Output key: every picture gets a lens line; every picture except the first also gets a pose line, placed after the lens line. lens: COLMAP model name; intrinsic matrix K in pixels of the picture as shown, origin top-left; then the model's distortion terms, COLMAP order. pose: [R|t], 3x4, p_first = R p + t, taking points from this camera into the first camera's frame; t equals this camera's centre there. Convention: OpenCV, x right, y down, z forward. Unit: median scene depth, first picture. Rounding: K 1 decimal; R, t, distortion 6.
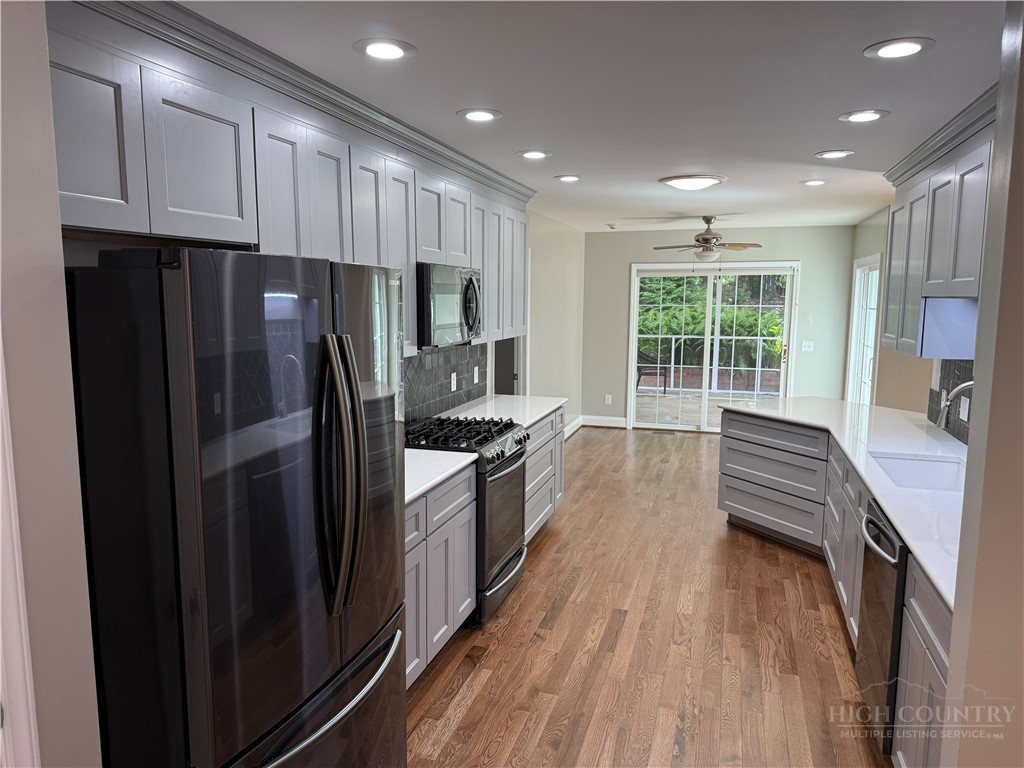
lens RADIAL K [[710.2, 0, 512.0], [0, 710.2, 384.0], [0, 0, 1]] dist [0.166706, -0.315104]
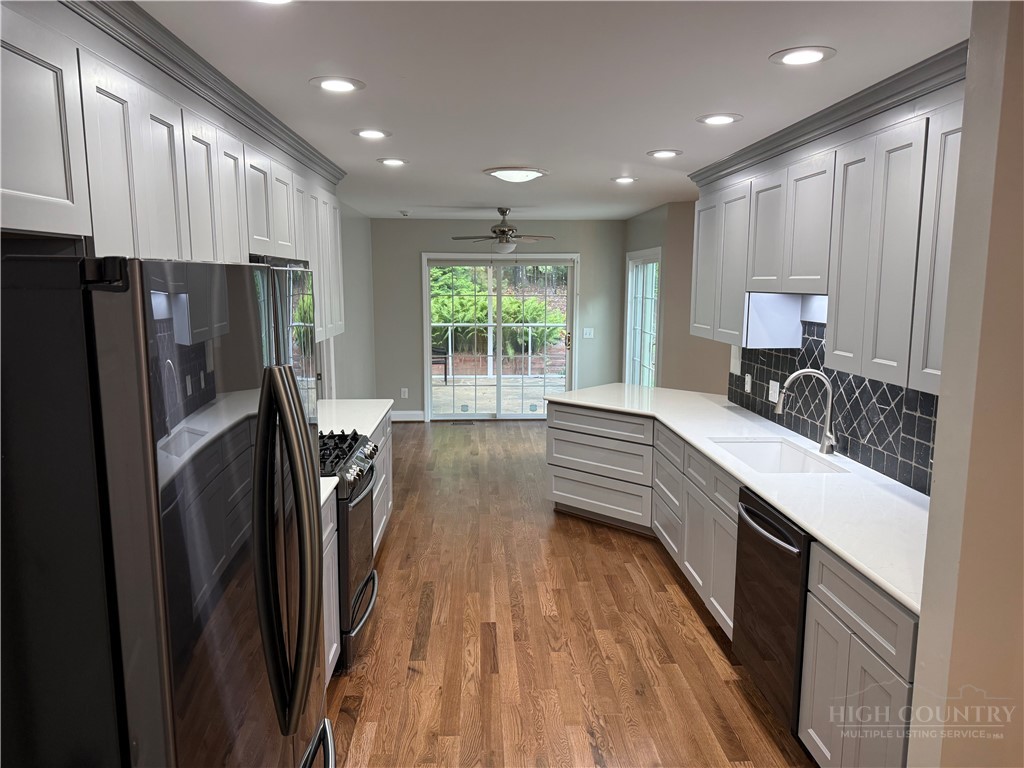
lens RADIAL K [[710.2, 0, 512.0], [0, 710.2, 384.0], [0, 0, 1]] dist [0.166706, -0.315104]
pose [[0.939466, -0.052411, 0.338610, -0.116534], [0.045302, 0.998556, 0.028869, -0.025776], [-0.339634, -0.011781, 0.940484, 0.091368]]
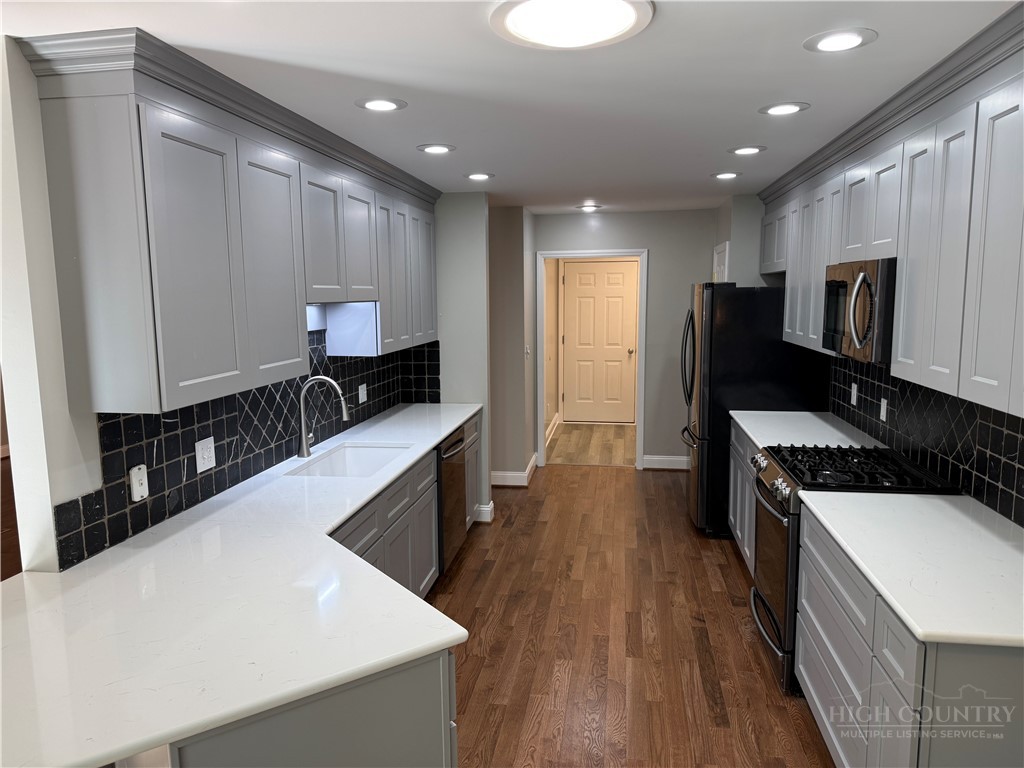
lens RADIAL K [[710.2, 0, 512.0], [0, 710.2, 384.0], [0, 0, 1]] dist [0.166706, -0.315104]
pose [[-0.989533, 0.022766, -0.142501, 0.385854], [-0.014033, 0.967617, 0.252034, -0.212636], [0.143624, 0.251395, -0.957169, 1.612804]]
